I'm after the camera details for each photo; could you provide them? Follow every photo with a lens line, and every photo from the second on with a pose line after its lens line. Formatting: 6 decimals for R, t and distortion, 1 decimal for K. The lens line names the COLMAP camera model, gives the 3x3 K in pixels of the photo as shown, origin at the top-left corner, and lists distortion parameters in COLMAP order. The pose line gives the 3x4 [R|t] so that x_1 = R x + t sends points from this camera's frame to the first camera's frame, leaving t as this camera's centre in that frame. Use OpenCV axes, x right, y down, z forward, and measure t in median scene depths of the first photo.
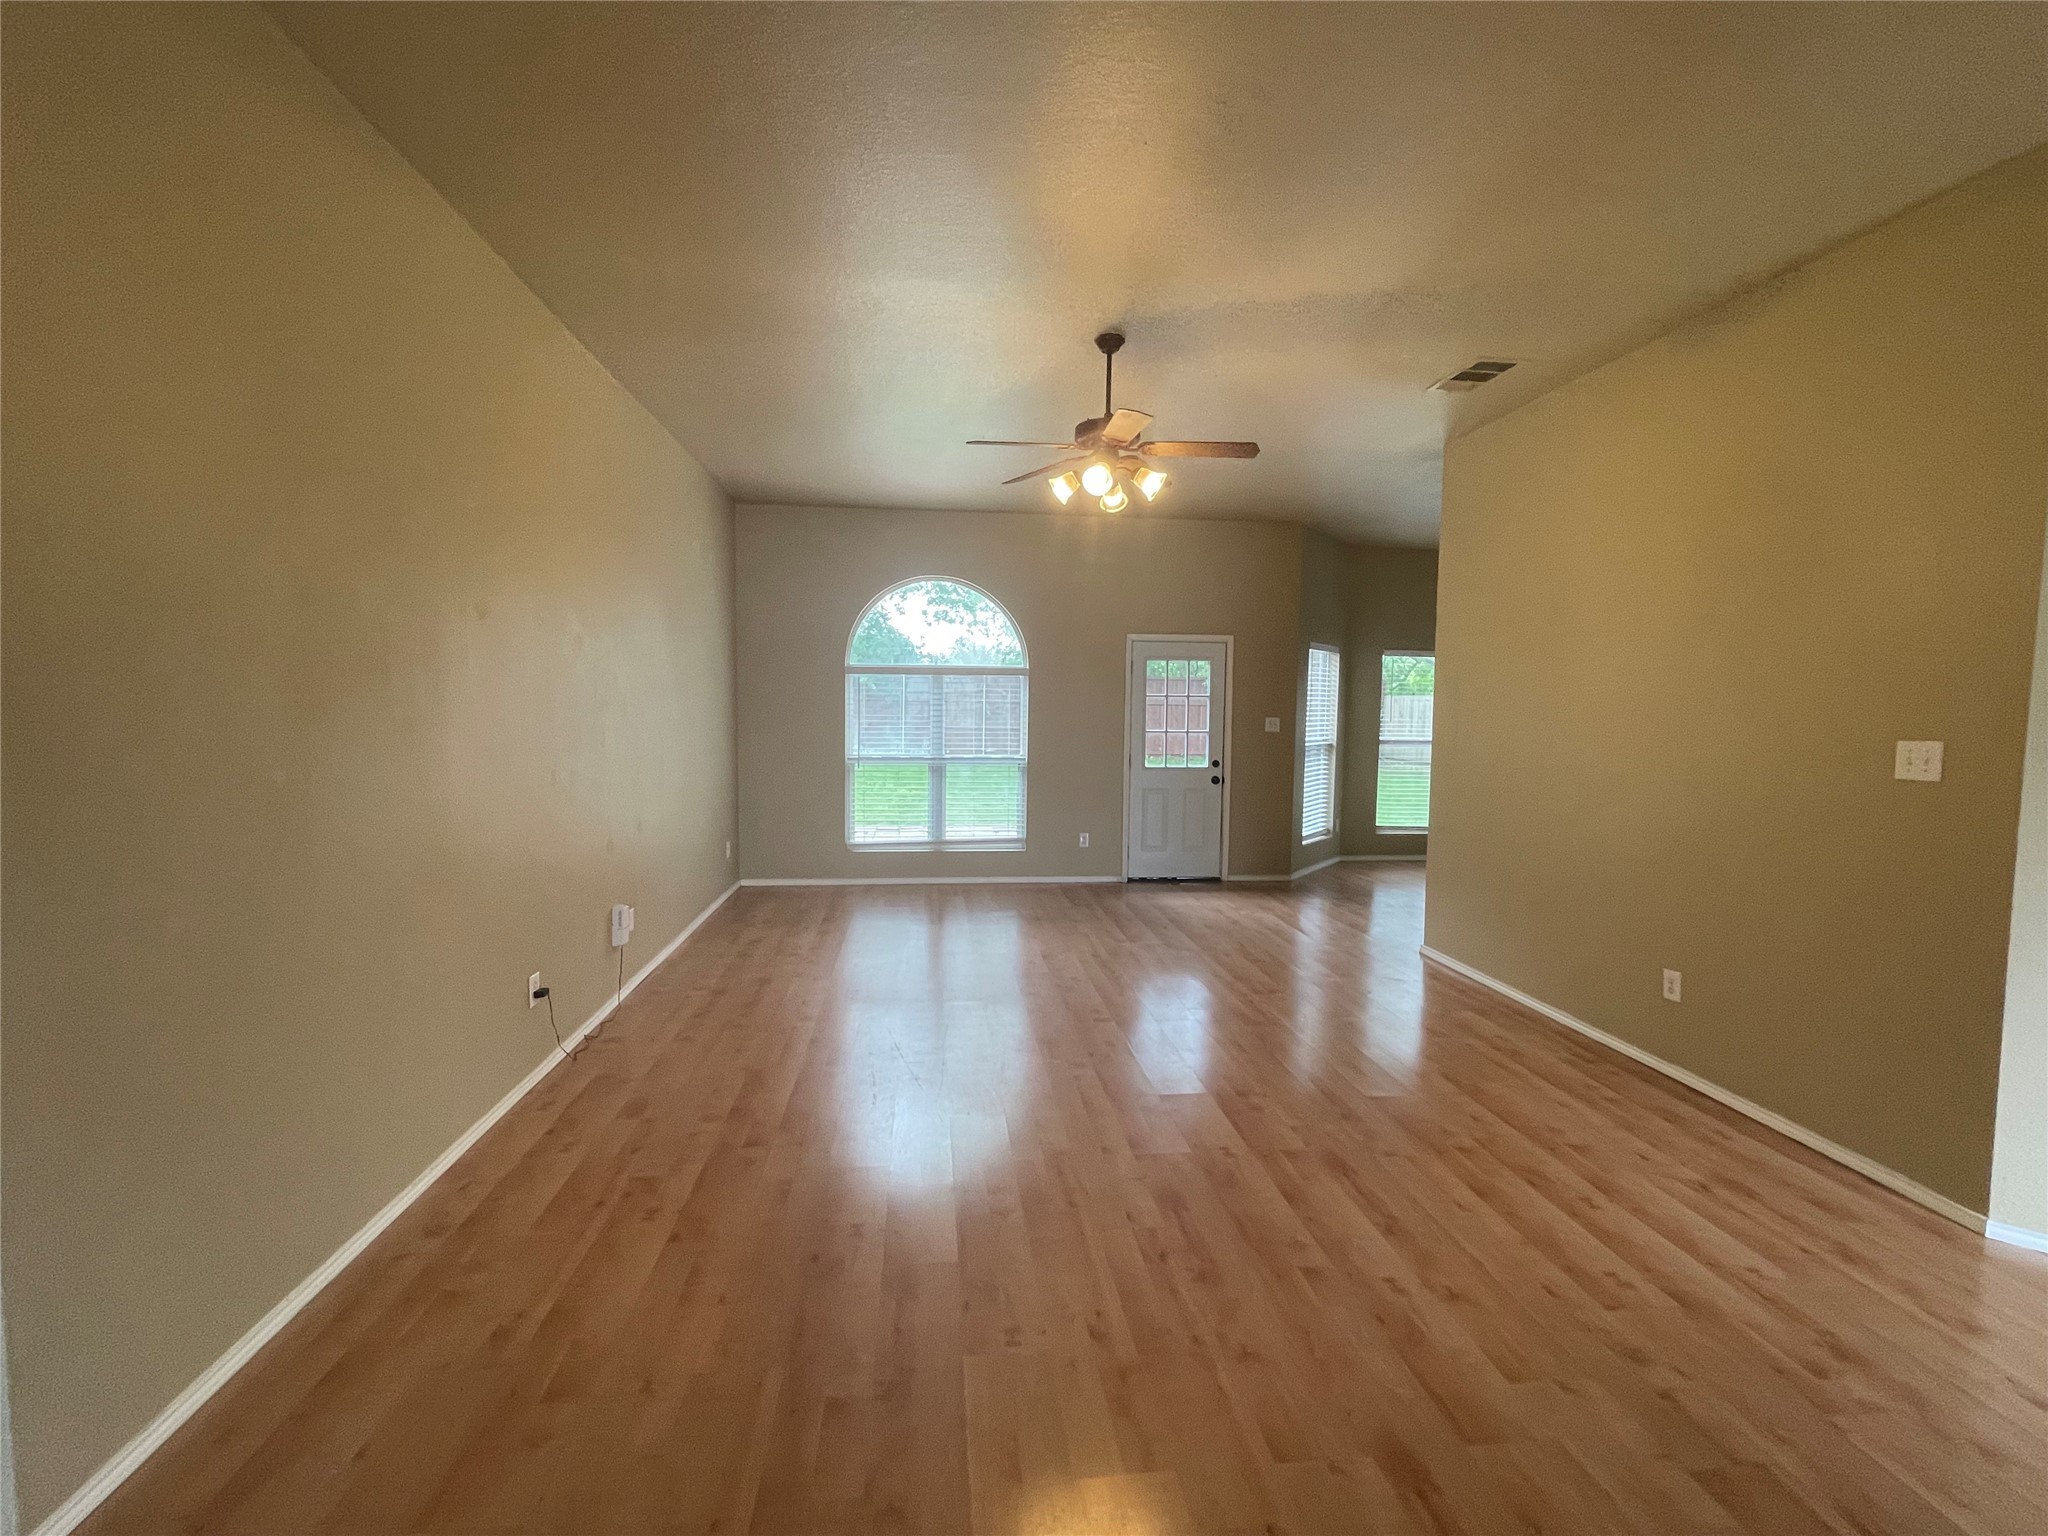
lens RADIAL K [[872.6, 0, 1019.8], [0, 872.6, 767.4], [0, 0, 1]] dist [-0.002971, 0.001251]
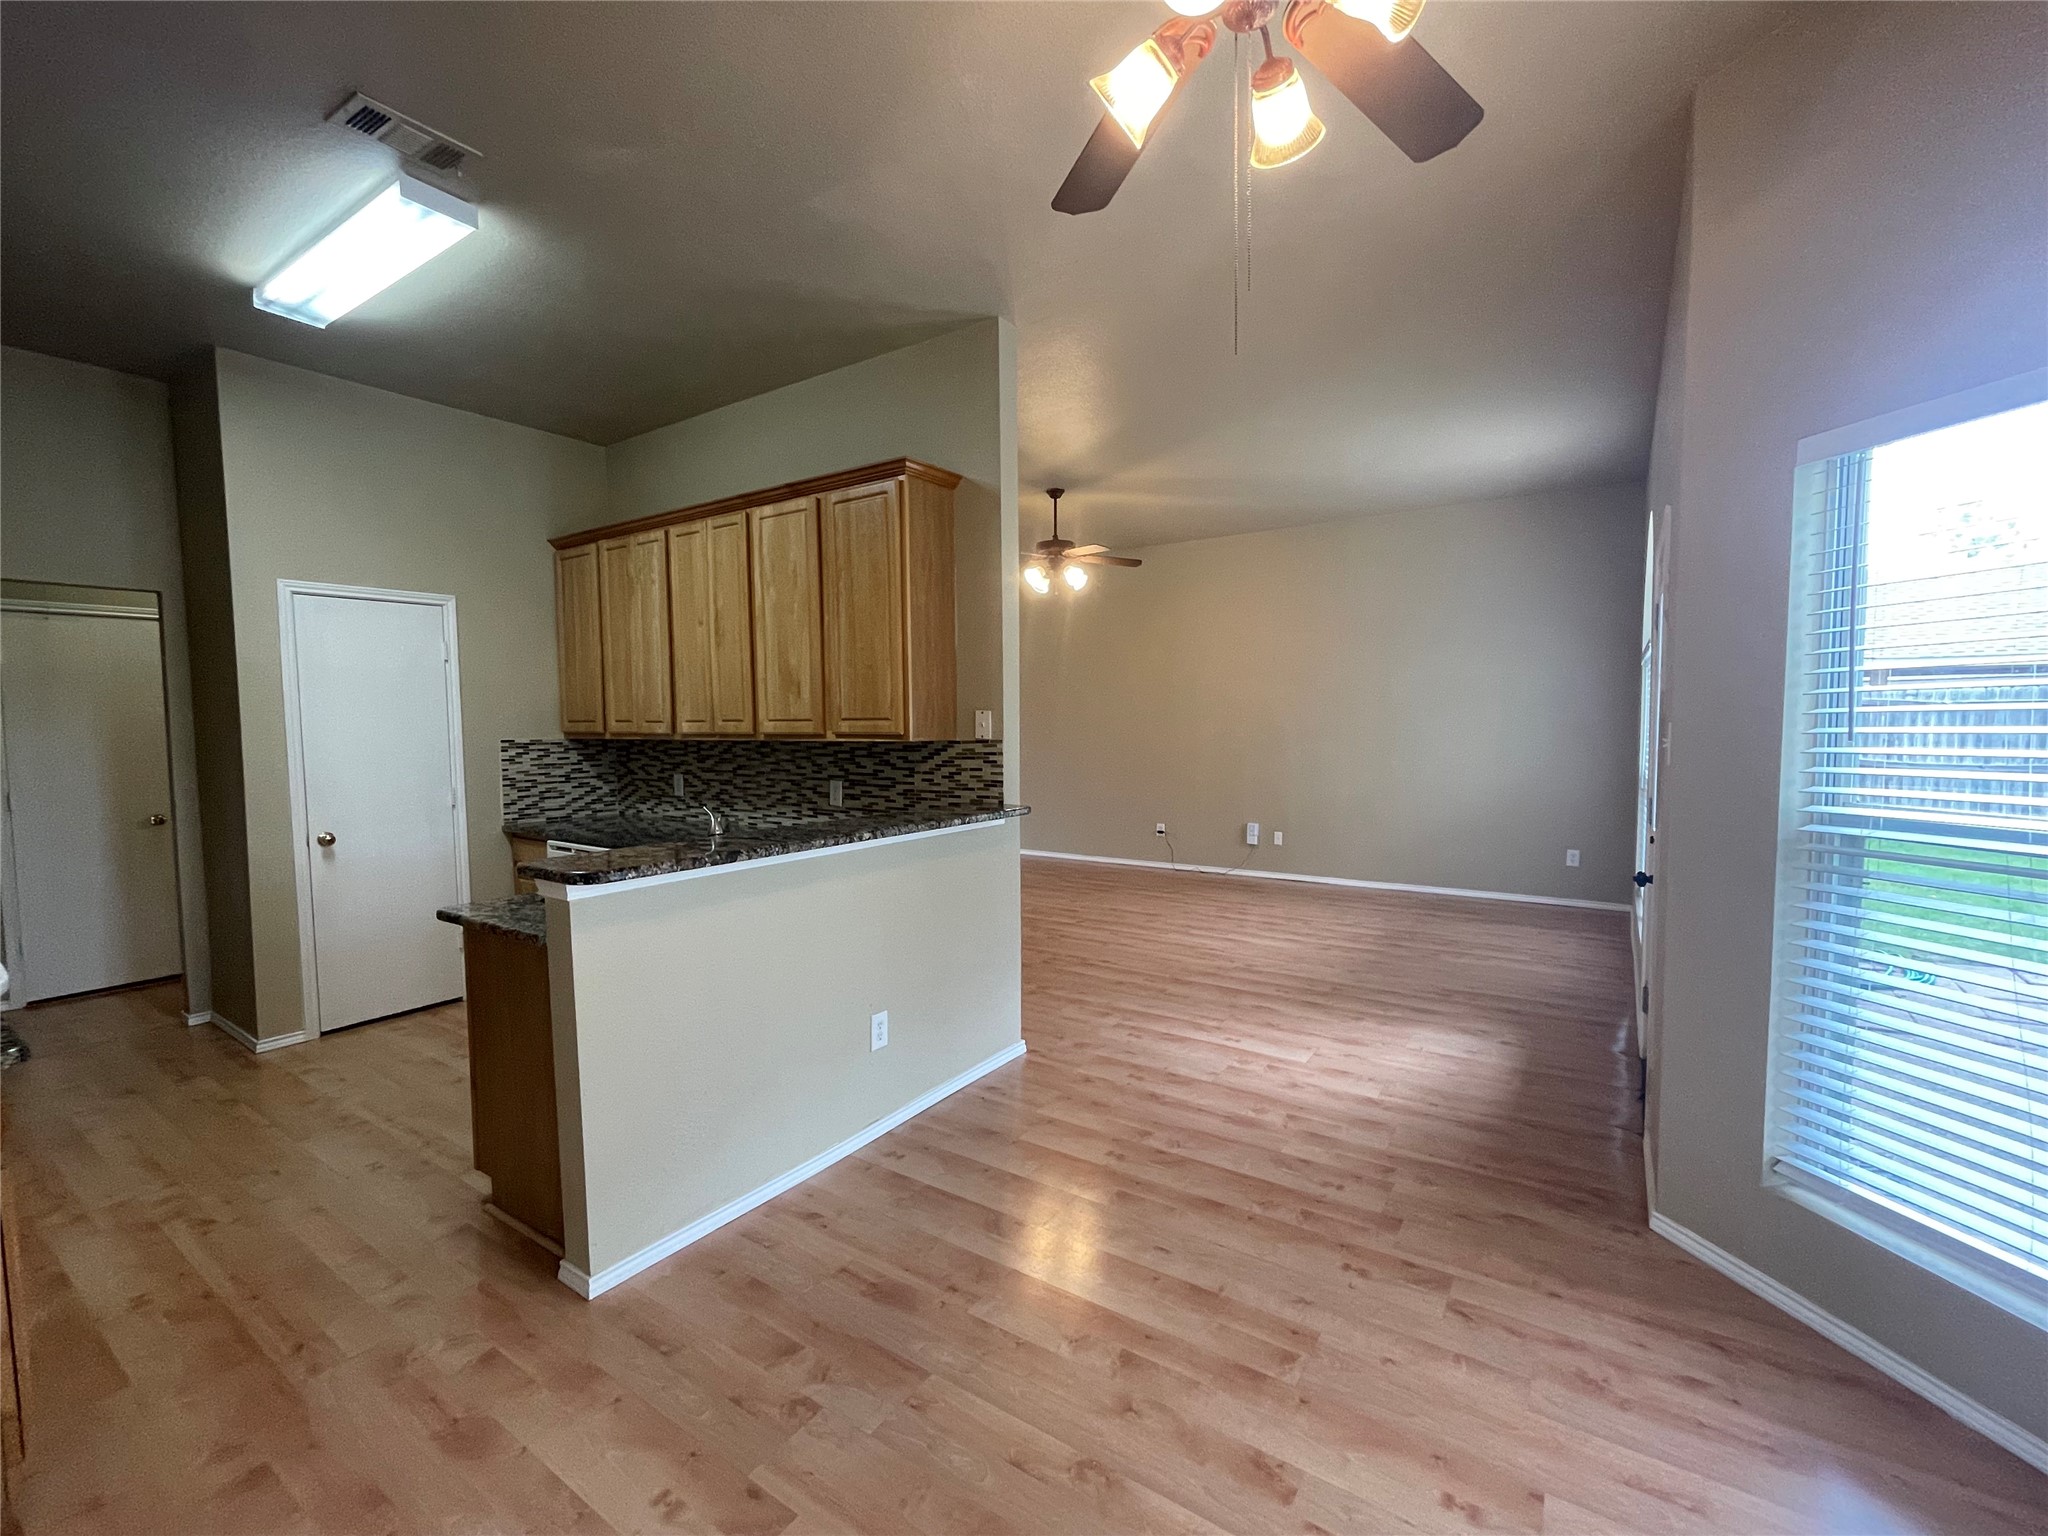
lens RADIAL K [[872.6, 0, 1019.8], [0, 872.6, 767.4], [0, 0, 1]] dist [-0.002971, 0.001251]
pose [[-0.646806, 0.040709, -0.761567, 1.111428], [-0.047774, 0.994450, 0.093733, -0.092352], [0.761157, 0.097010, -0.641272, 1.608096]]
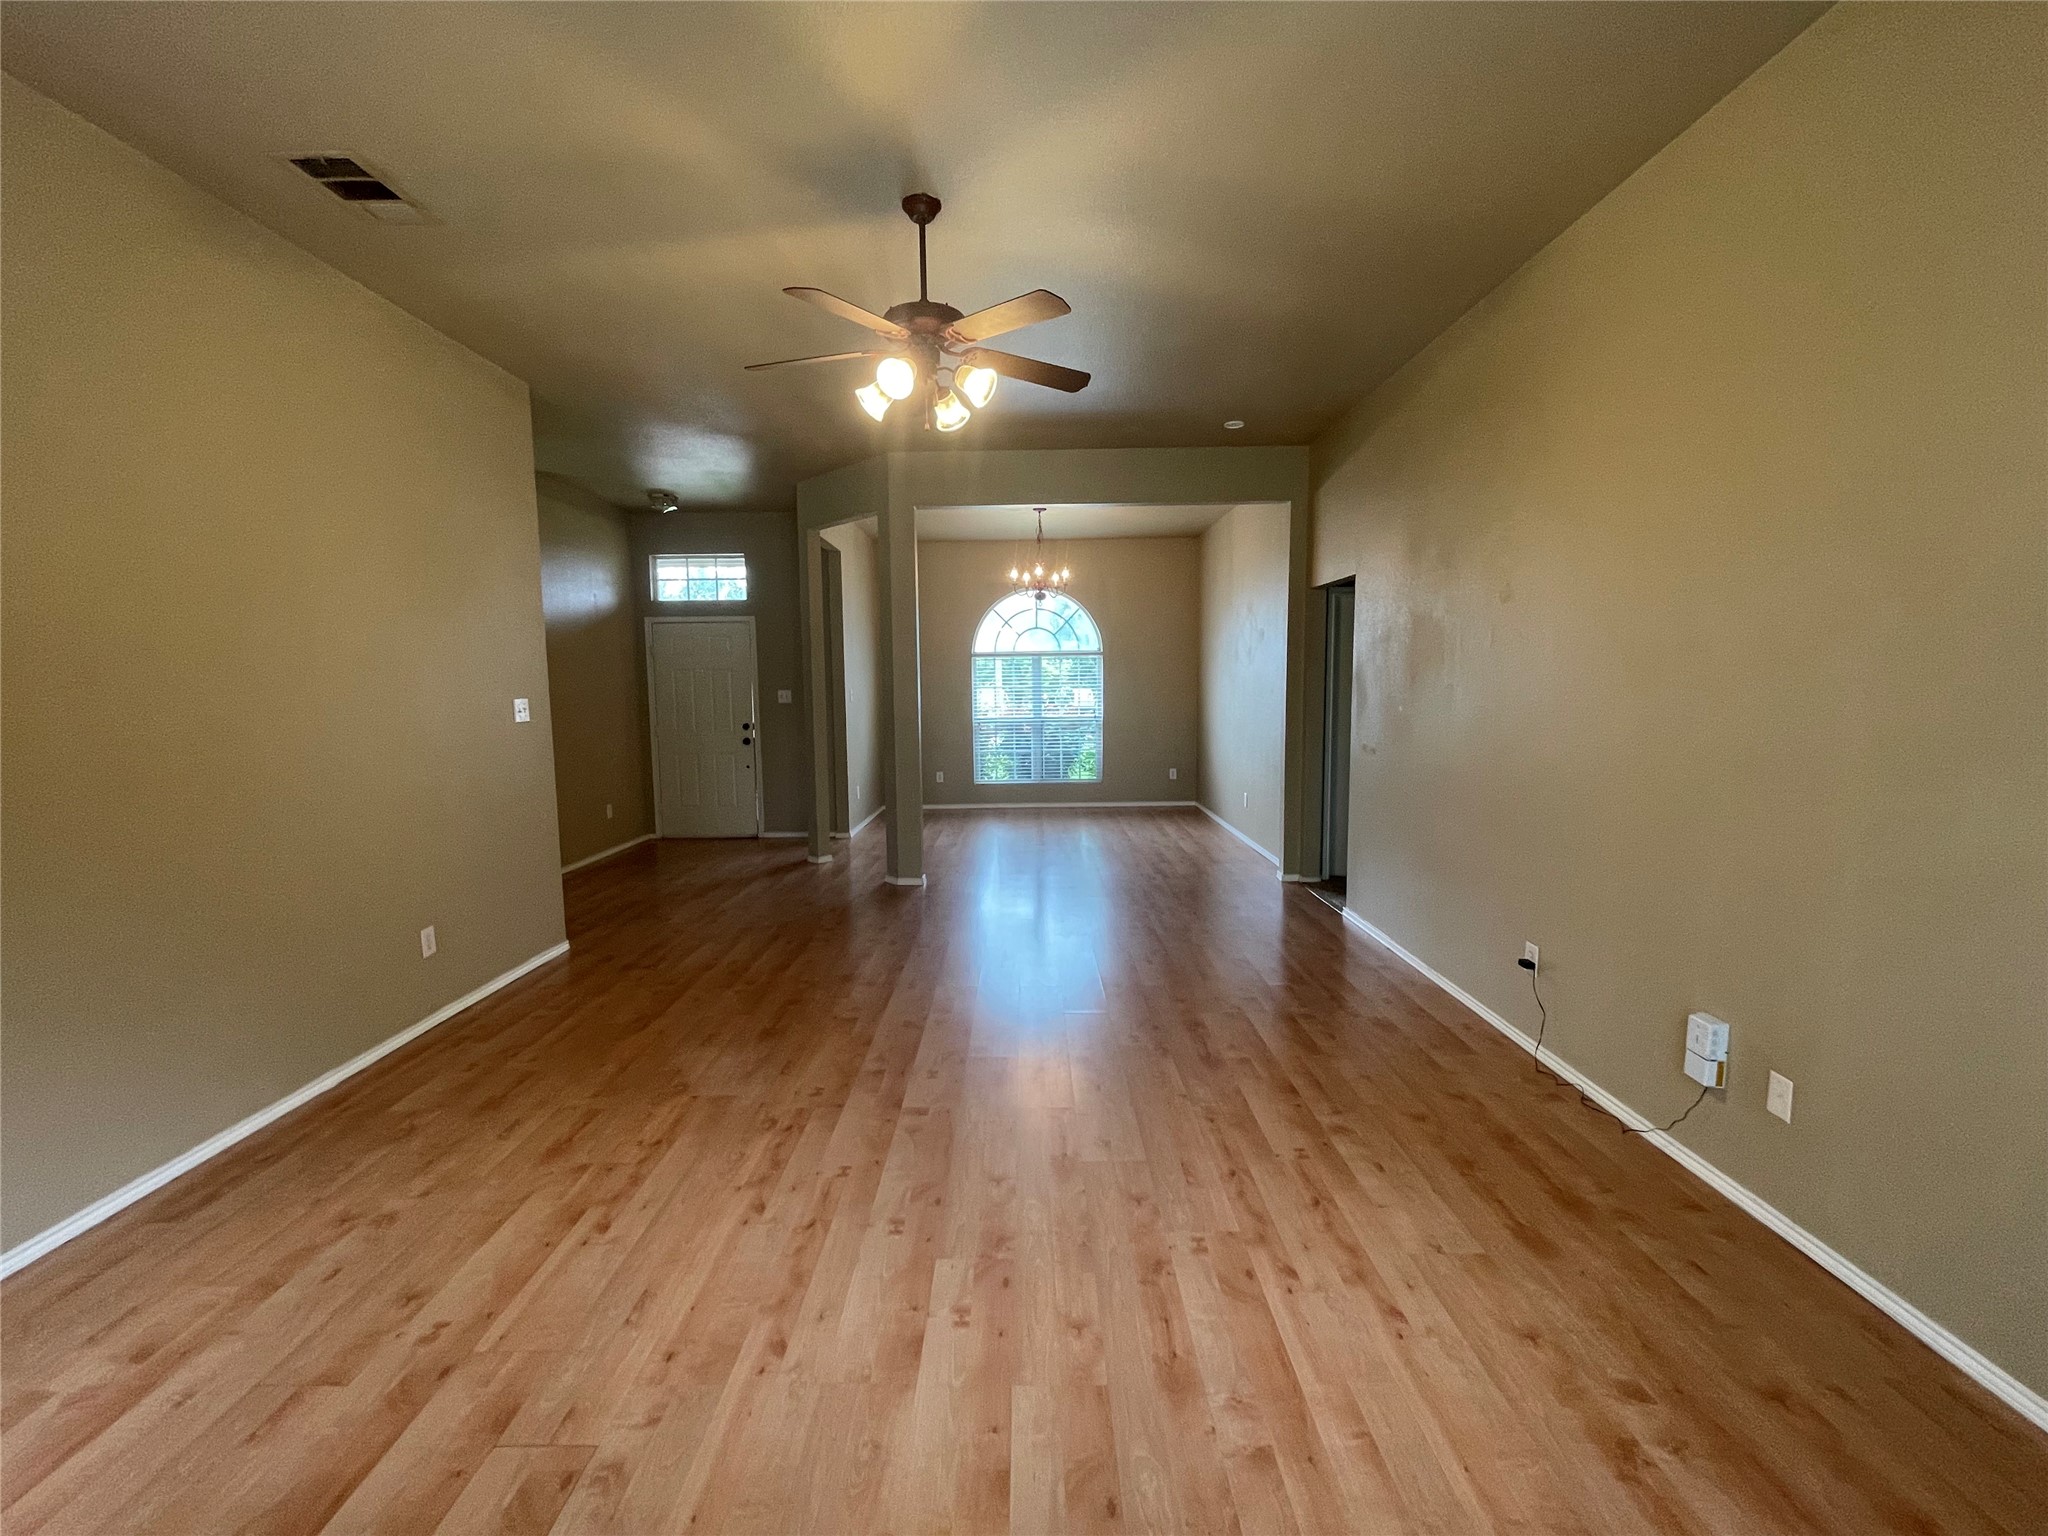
lens RADIAL K [[872.6, 0, 1019.8], [0, 872.6, 767.4], [0, 0, 1]] dist [-0.002971, 0.001251]
pose [[-0.993572, -0.010124, 0.112747, -0.059995], [0.008909, 0.985910, 0.167038, -0.095910], [-0.112850, 0.166969, -0.979483, 1.435480]]
